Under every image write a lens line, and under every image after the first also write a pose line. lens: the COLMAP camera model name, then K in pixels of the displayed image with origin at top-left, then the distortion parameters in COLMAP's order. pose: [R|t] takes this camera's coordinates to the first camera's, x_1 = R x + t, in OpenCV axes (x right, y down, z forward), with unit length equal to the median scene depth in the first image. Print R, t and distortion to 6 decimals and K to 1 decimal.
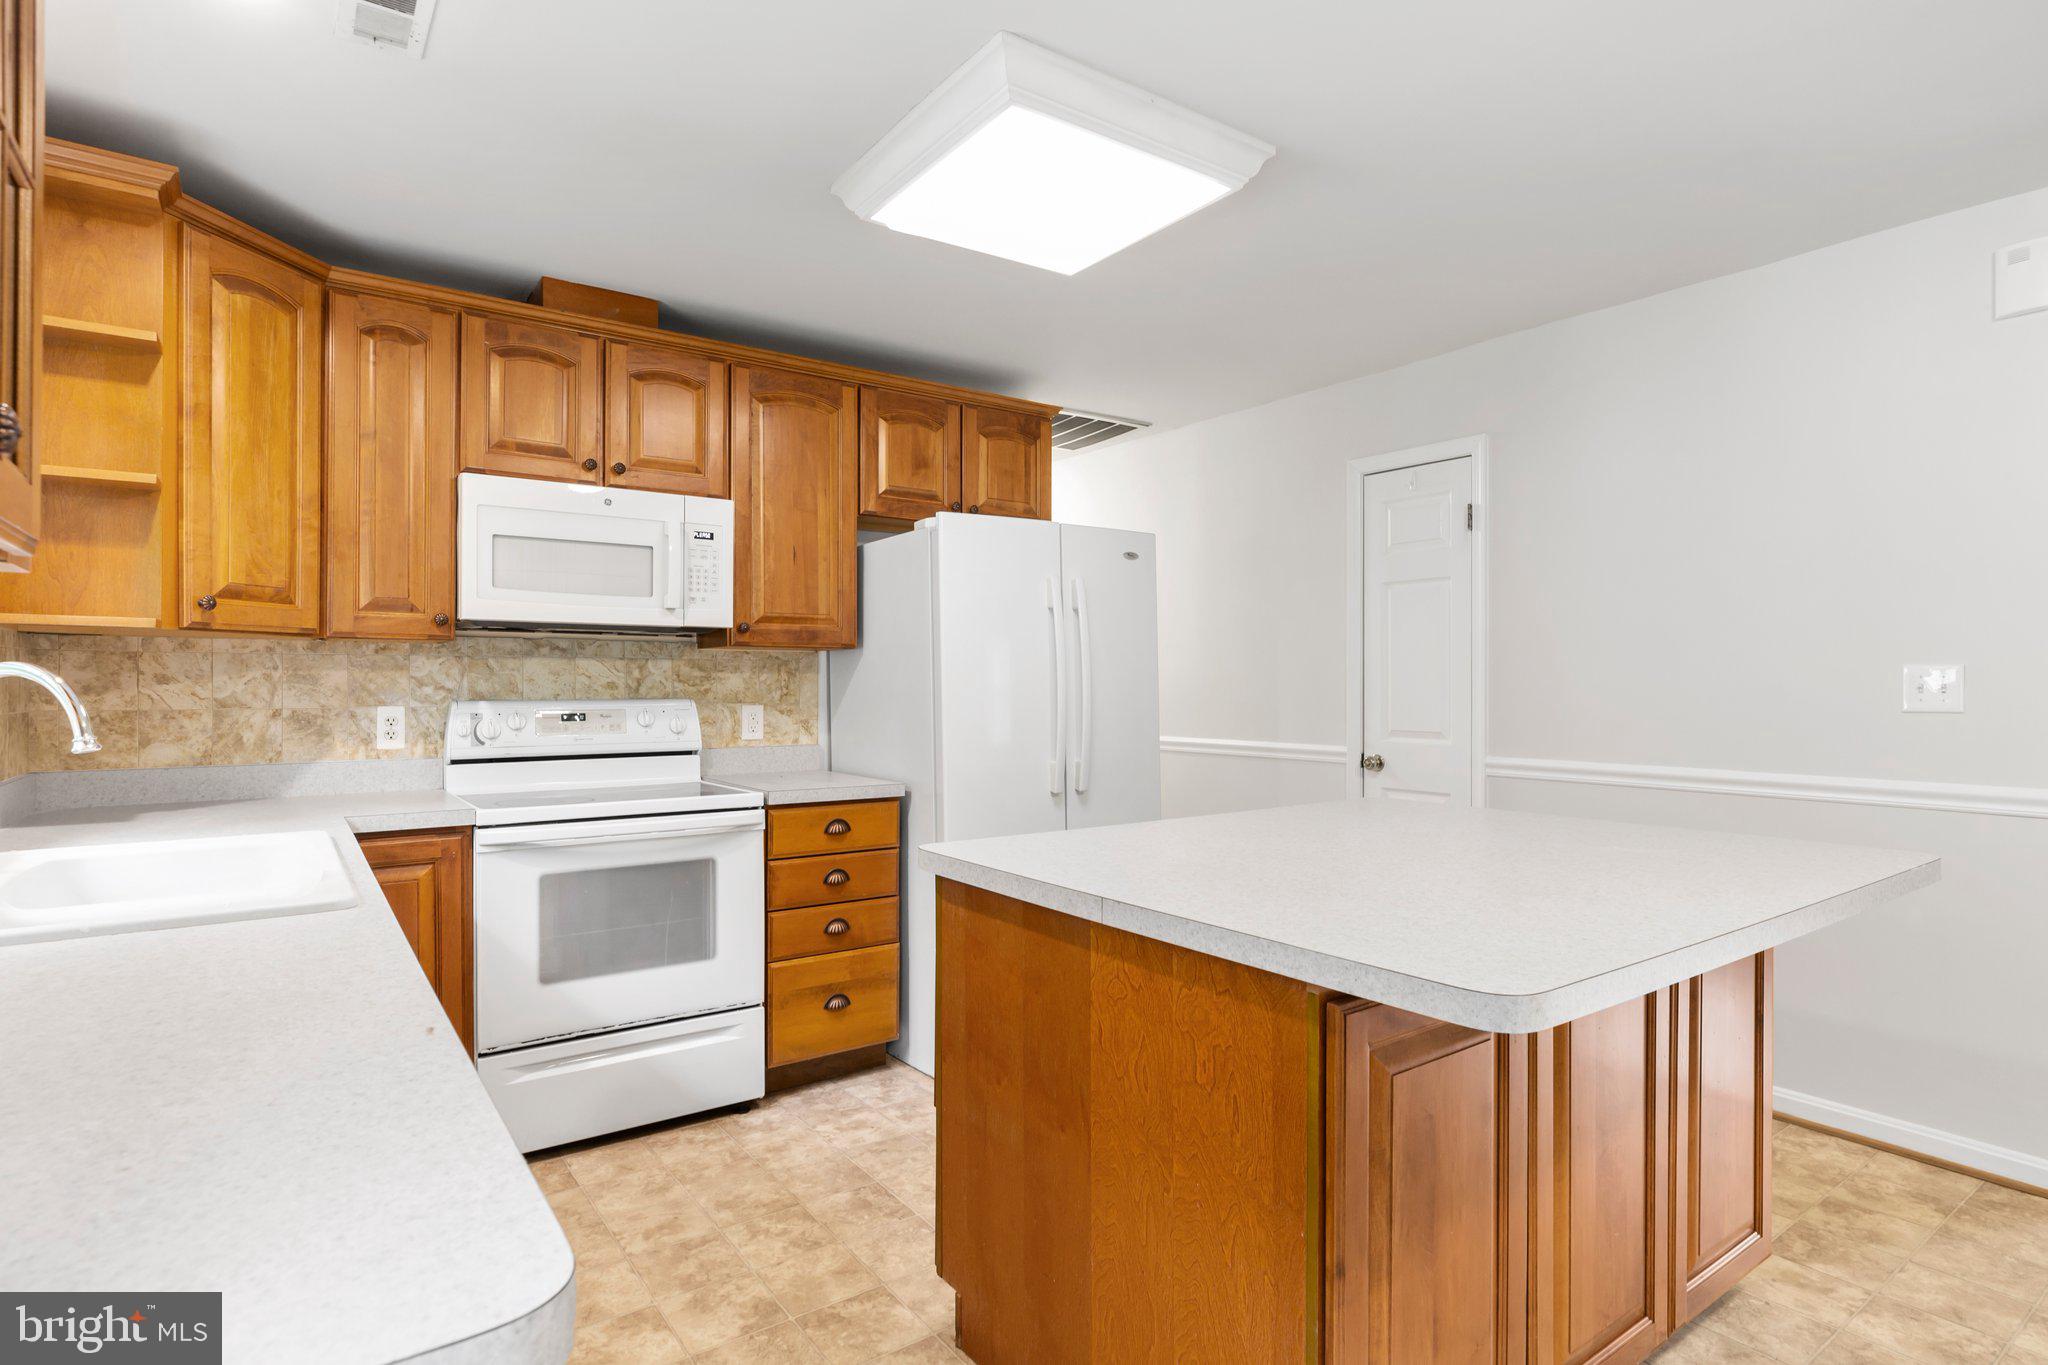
lens RADIAL K [[1082.6, 0, 1010.0], [0, 1082.6, 683.0], [0, 0, 1]] dist [-0.002056, 0.001700]
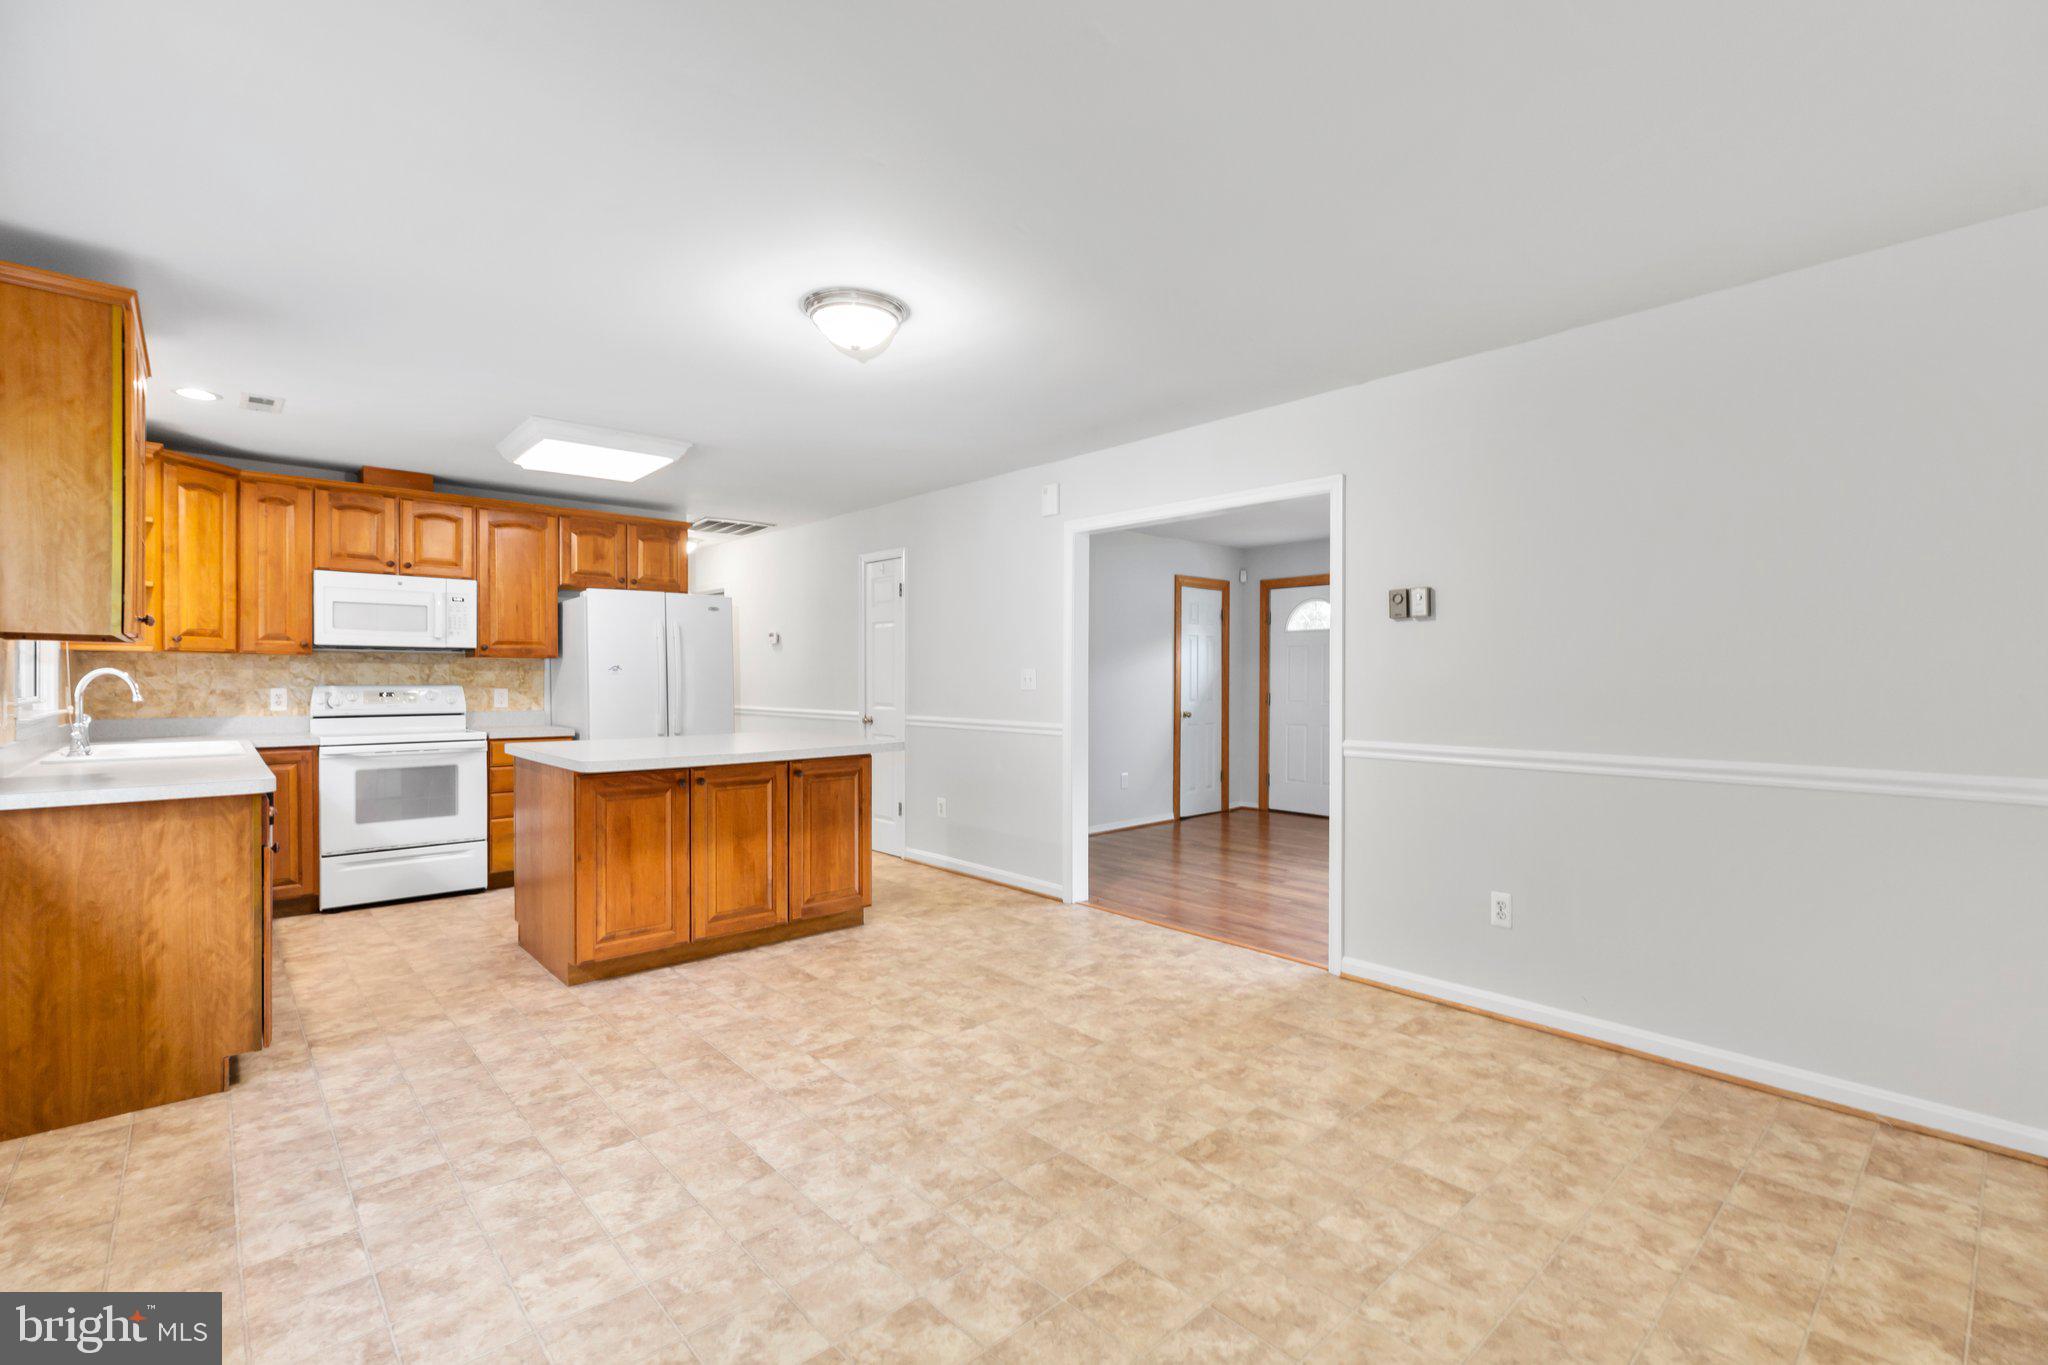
lens RADIAL K [[925.1, 0, 1023.3], [0, 925.1, 685.7], [0, 0, 1]] dist [-0.000765, 0.002570]
pose [[0.993452, 0.000977, 0.114242, 0.543365], [-0.002273, 0.999934, 0.011219, -0.004512], [-0.114224, -0.011405, 0.993390, -0.770102]]
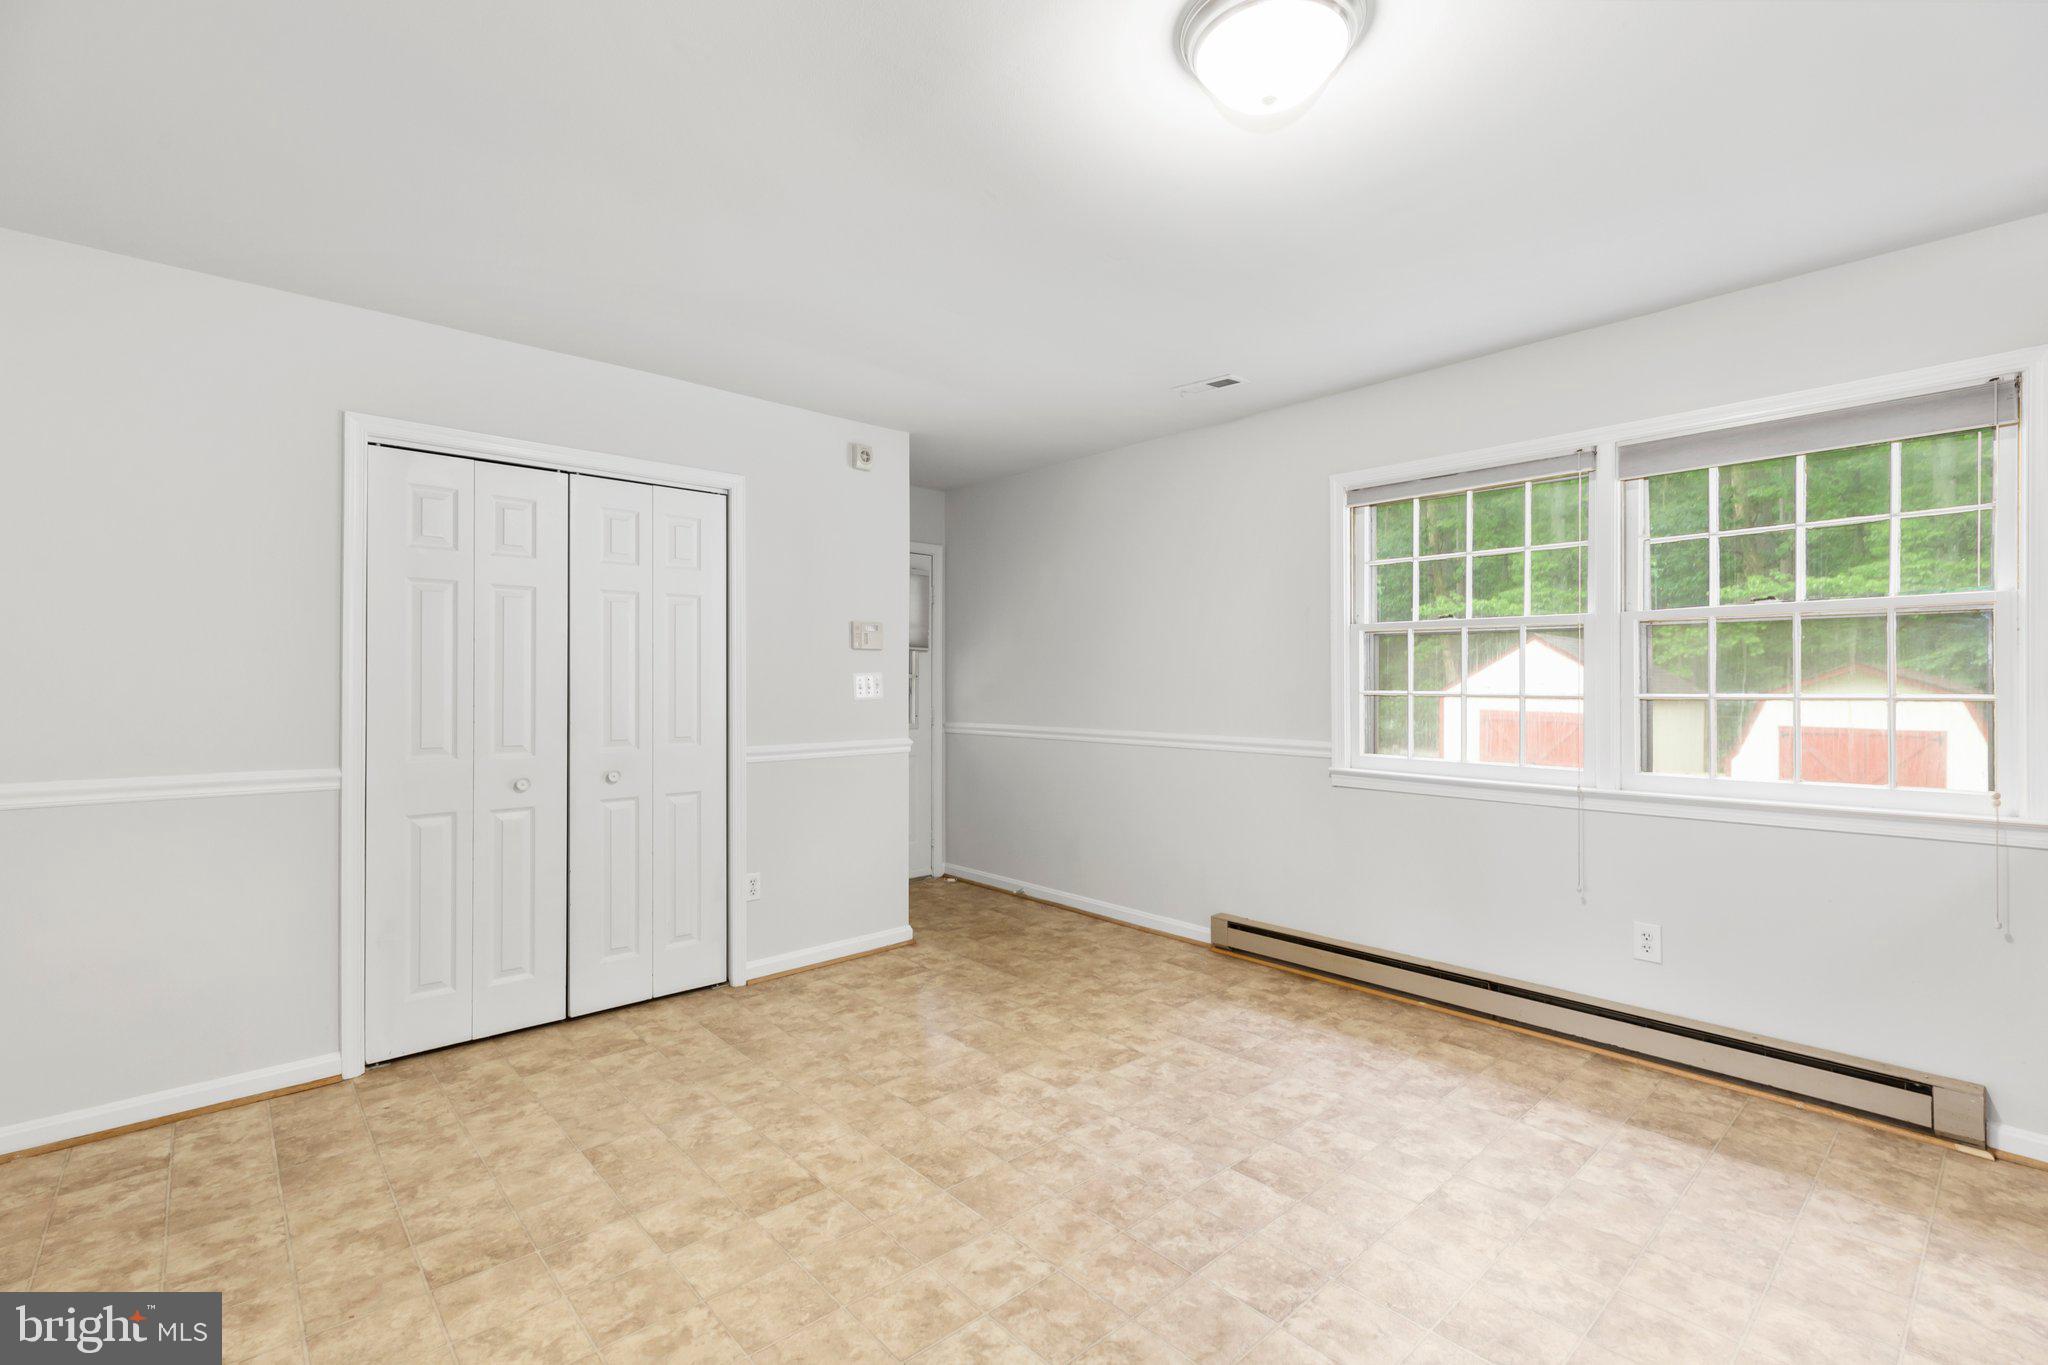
lens RADIAL K [[925.1, 0, 1028.3], [0, 925.1, 676.0], [0, 0, 1]] dist [-0.000765, 0.002570]
pose [[-0.993354, 0.002222, -0.115076, 0.680007], [0.002640, 0.999990, -0.003485, -0.006799], [0.115067, -0.003765, -0.993351, 0.694757]]
